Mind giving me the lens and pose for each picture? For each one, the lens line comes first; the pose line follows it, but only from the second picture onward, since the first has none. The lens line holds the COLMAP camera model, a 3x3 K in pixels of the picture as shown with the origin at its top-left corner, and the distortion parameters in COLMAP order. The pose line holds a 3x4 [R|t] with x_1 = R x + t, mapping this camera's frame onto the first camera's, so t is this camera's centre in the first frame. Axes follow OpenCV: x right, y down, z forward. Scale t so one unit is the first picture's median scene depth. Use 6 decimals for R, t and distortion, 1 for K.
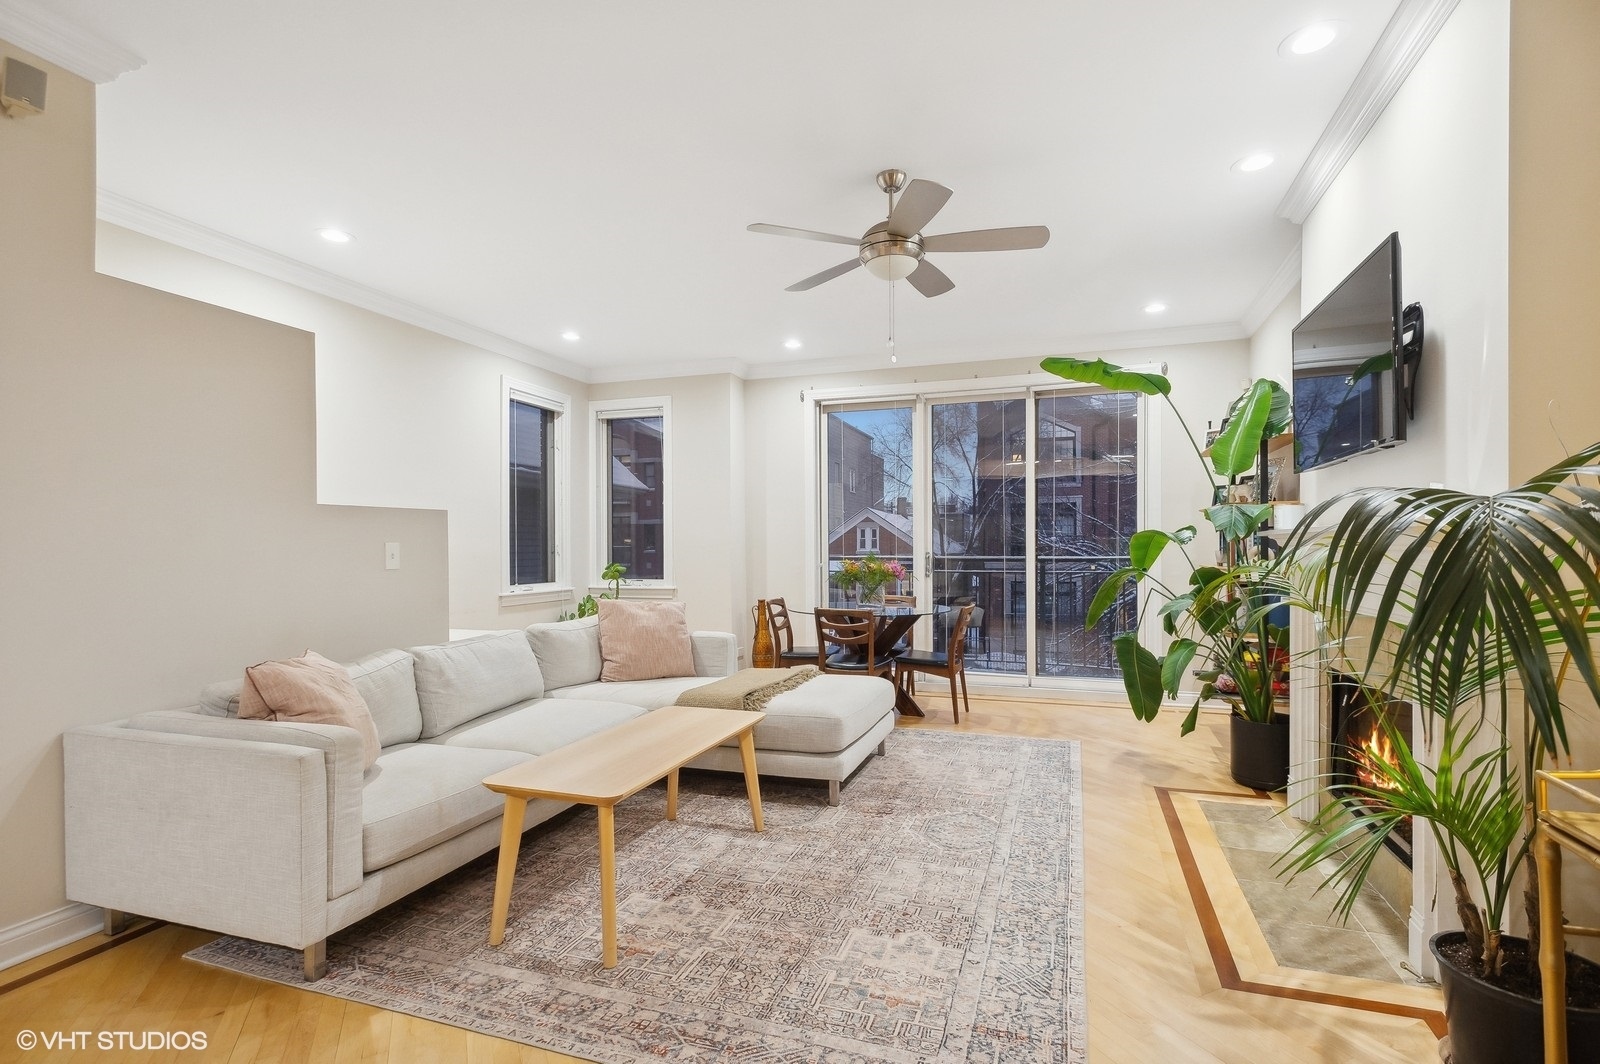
lens RADIAL K [[770.4, 0, 807.8], [0, 770.4, 554.5], [0, 0, 1]] dist [0.018824, -0.005772]
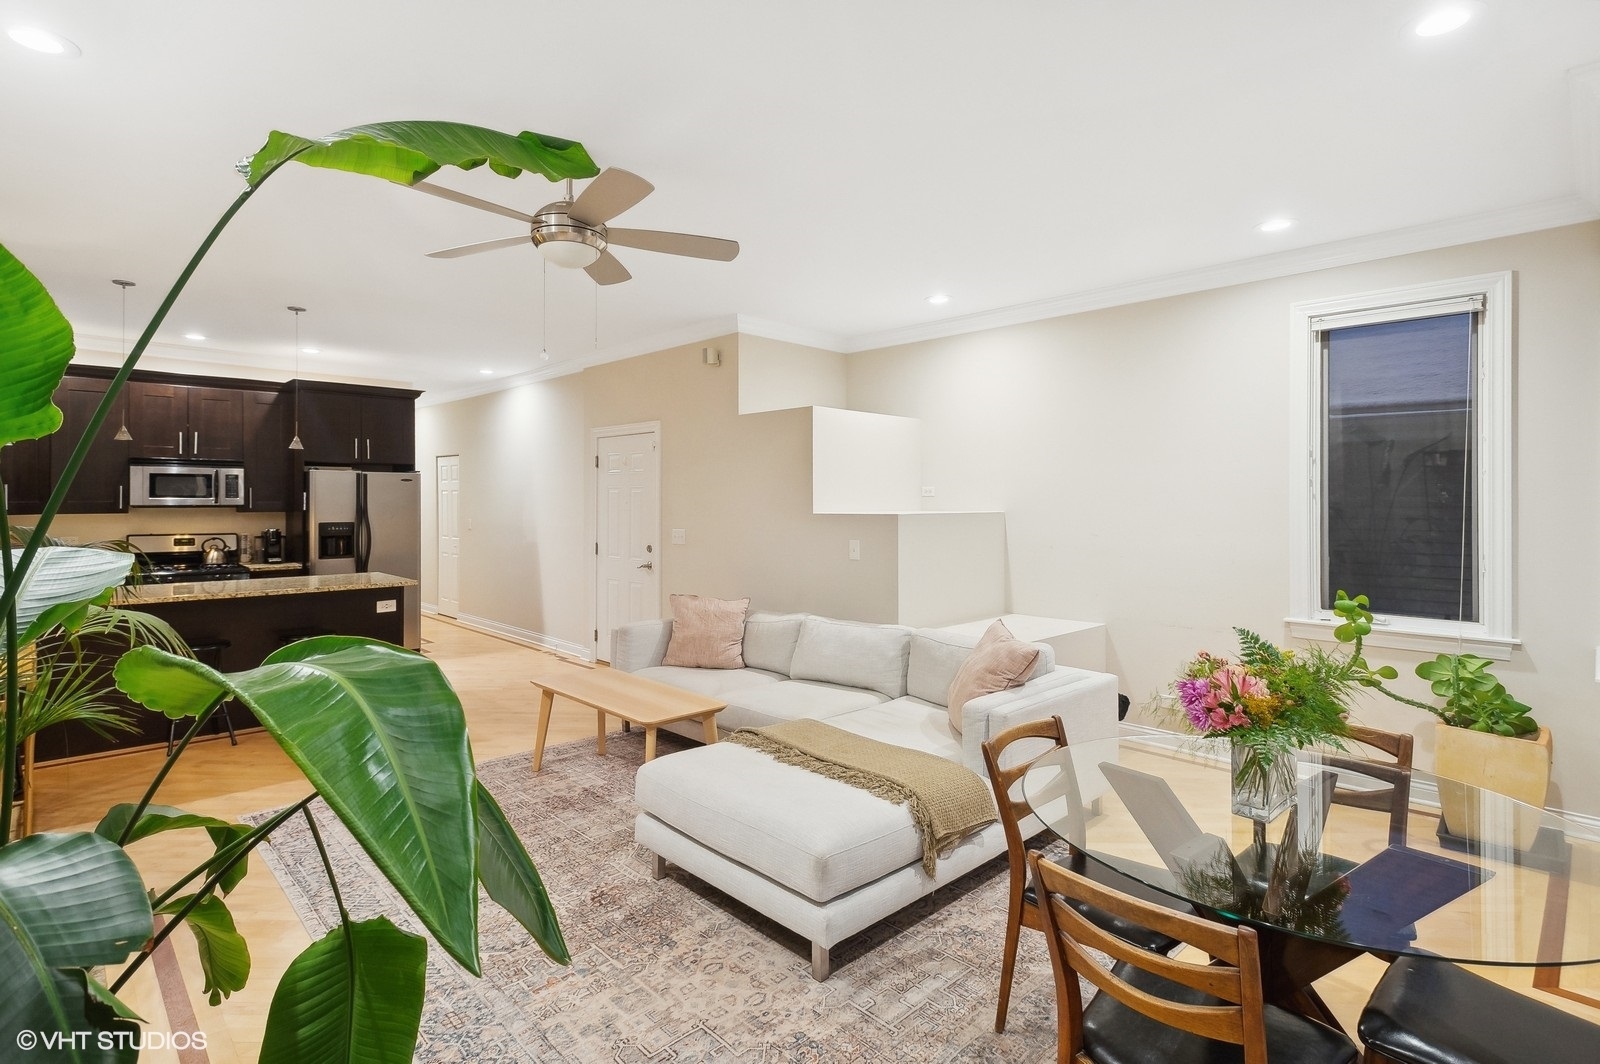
lens RADIAL K [[770.4, 0, 787.3], [0, 770.4, 531.2], [0, 0, 1]] dist [0.018824, -0.005772]
pose [[-0.452829, 0.037569, -0.890806, 0.760676], [-0.011254, 0.998791, 0.047844, -0.104380], [0.891527, 0.031690, -0.451859, 1.597181]]
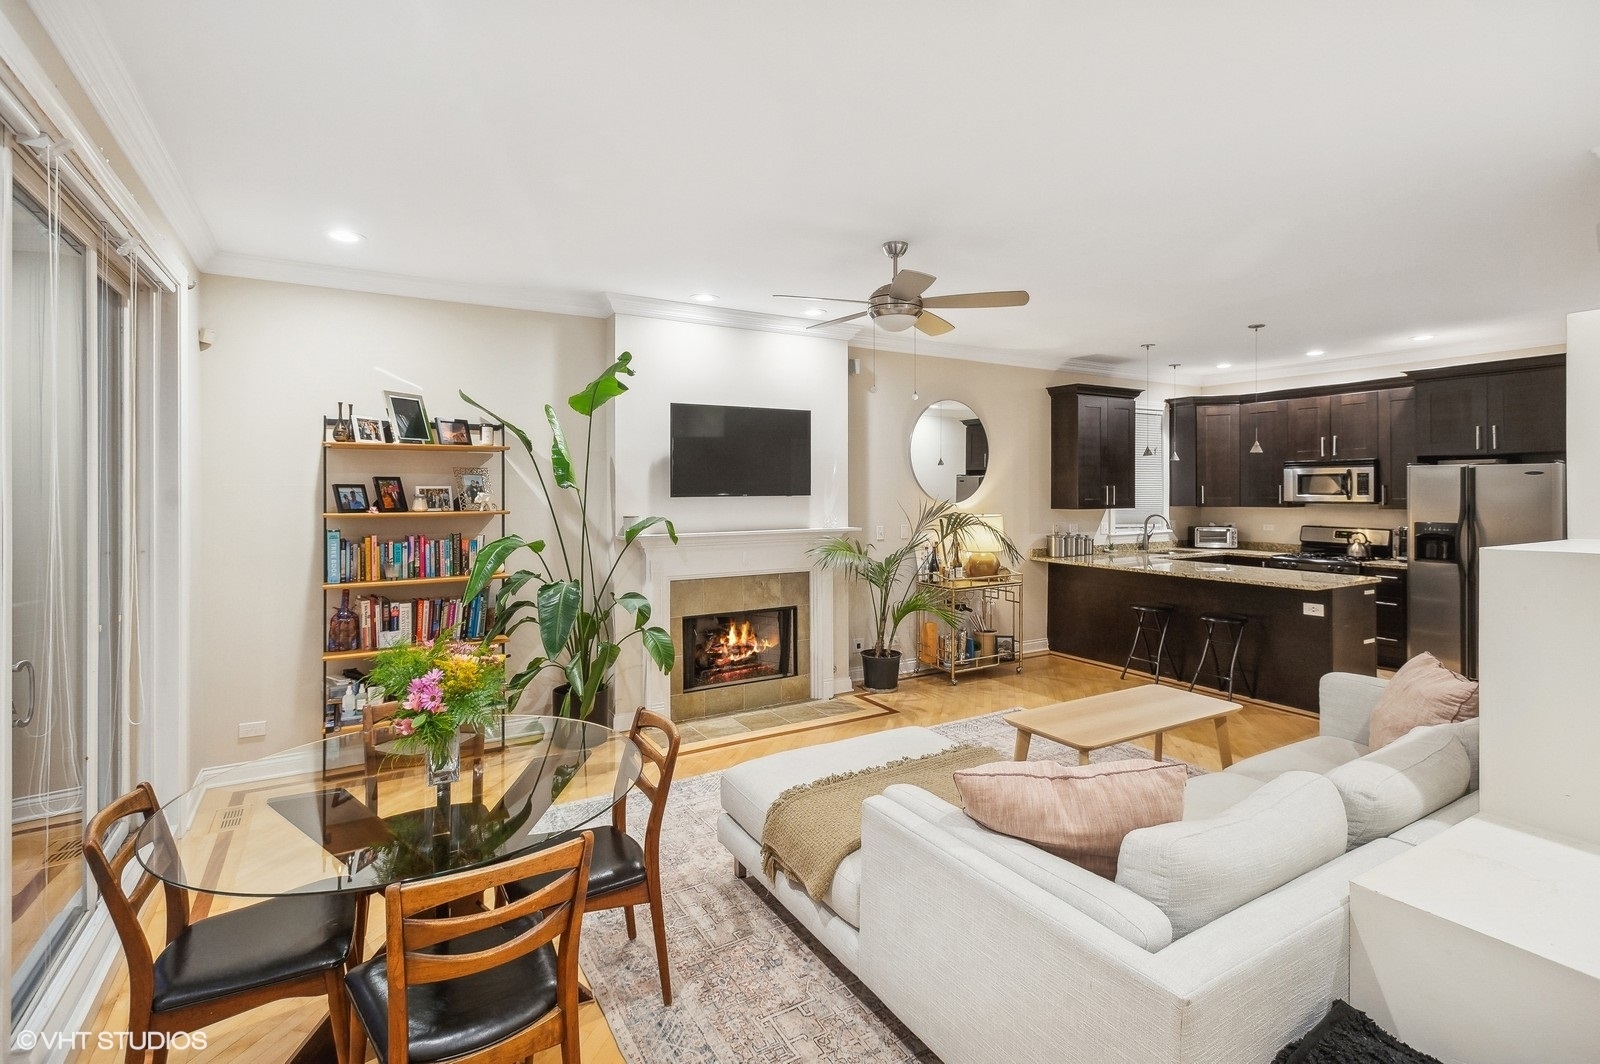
lens RADIAL K [[770.4, 0, 797.1], [0, 770.4, 493.5], [0, 0, 1]] dist [0.018824, -0.005772]
pose [[-0.770865, 0.002744, 0.636992, -0.523258], [0.012851, 0.999854, 0.011245, -0.125085], [-0.636868, 0.016854, -0.770788, 1.994703]]
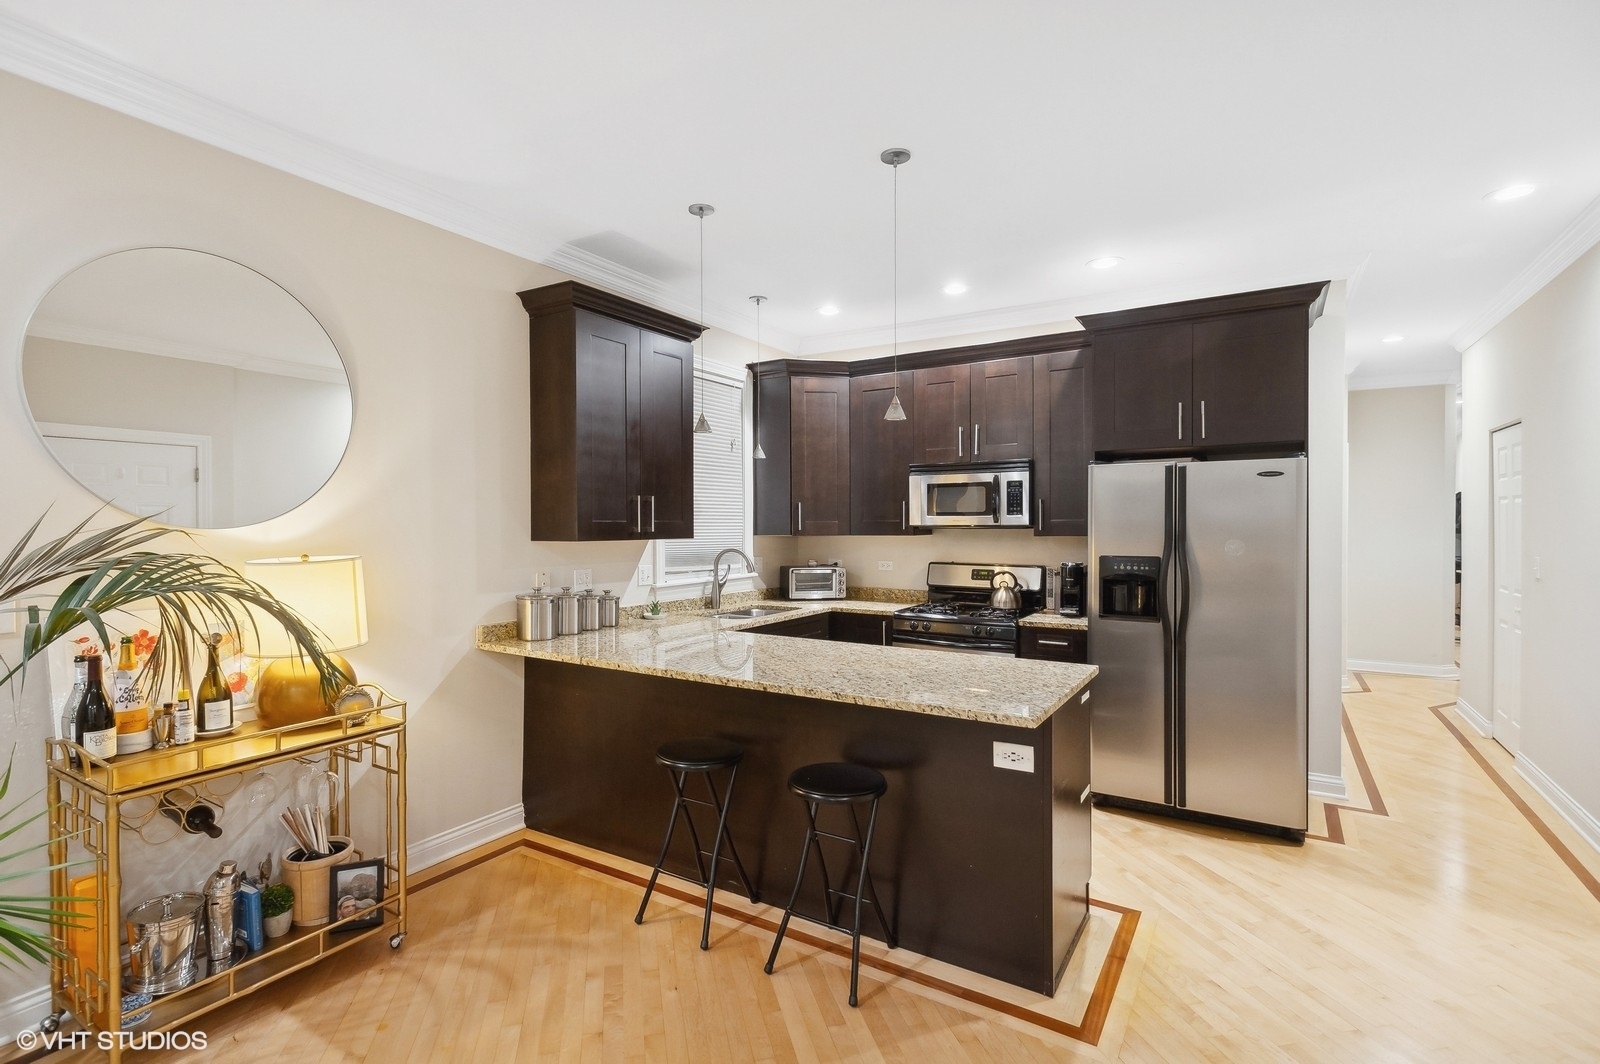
lens RADIAL K [[770.4, 0, 790.6], [0, 770.4, 523.8], [0, 0, 1]] dist [0.018824, -0.005772]
pose [[-0.975473, 0.006198, 0.220033, -0.281689], [0.008855, 0.999899, 0.011093, -0.081018], [-0.219943, 0.012769, -0.975429, 0.832980]]
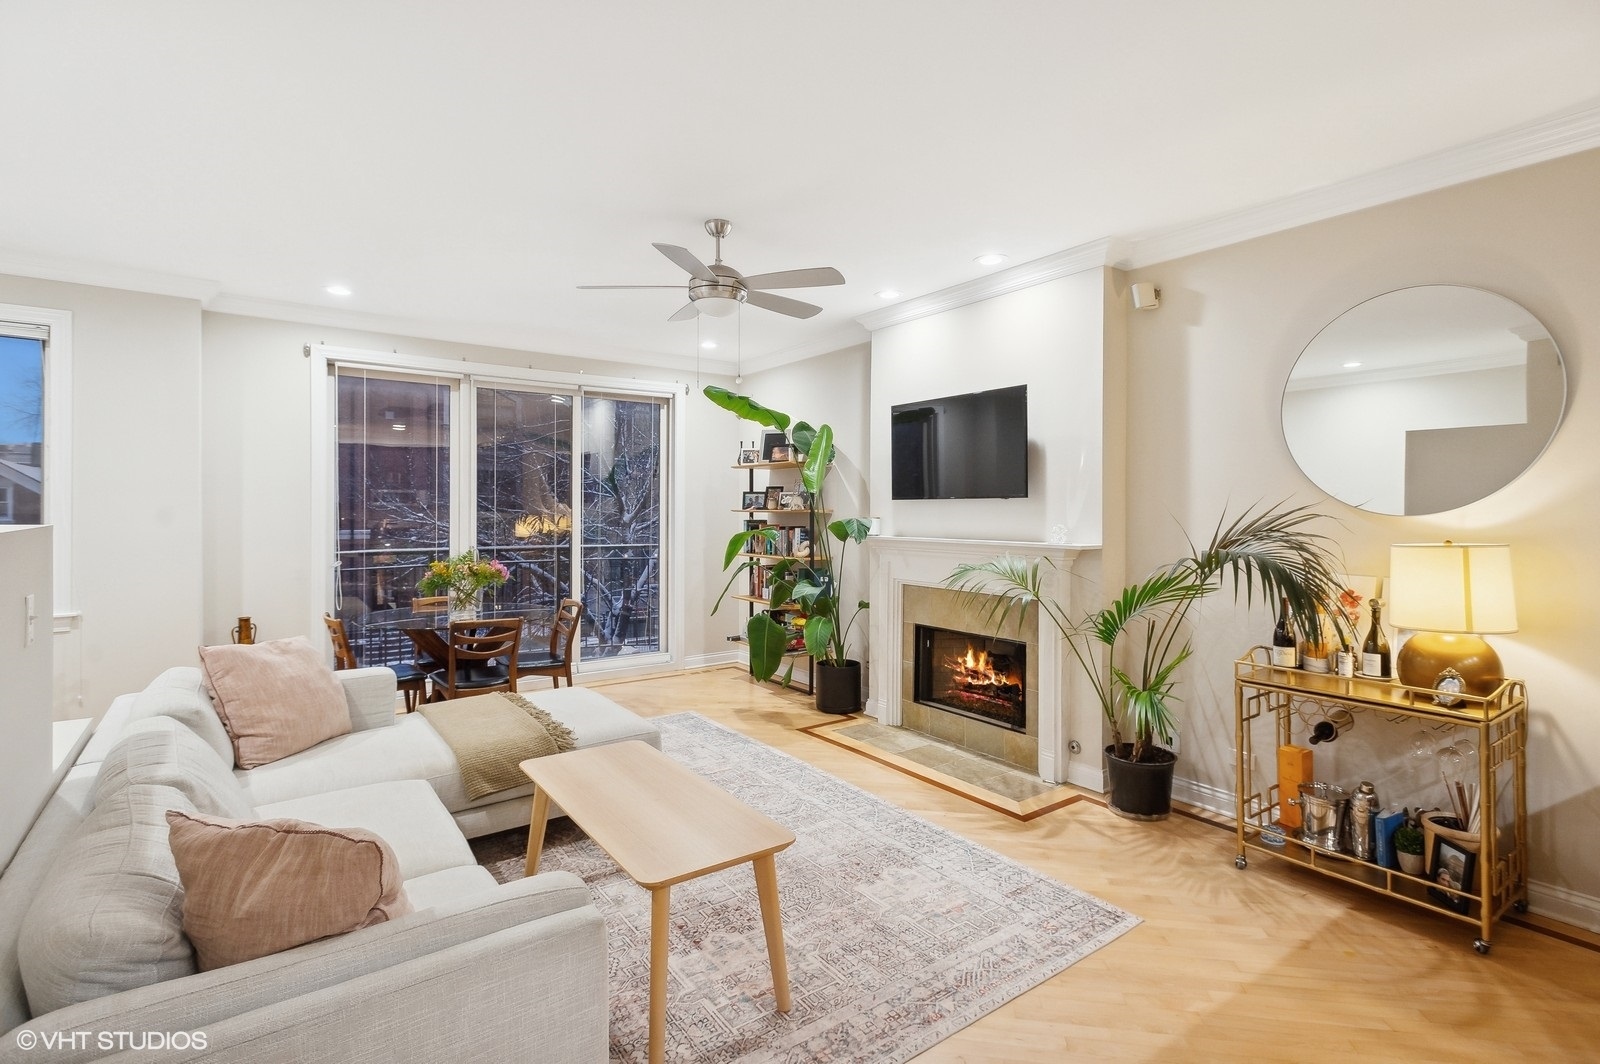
lens RADIAL K [[770.4, 0, 815.3], [0, 770.4, 514.2], [0, 0, 1]] dist [0.018824, -0.005772]
pose [[0.563308, 0.001463, 0.826246, -0.710380], [0.001566, 0.999995, -0.002838, -0.071854], [-0.826245, 0.002893, 0.563303, 0.265570]]
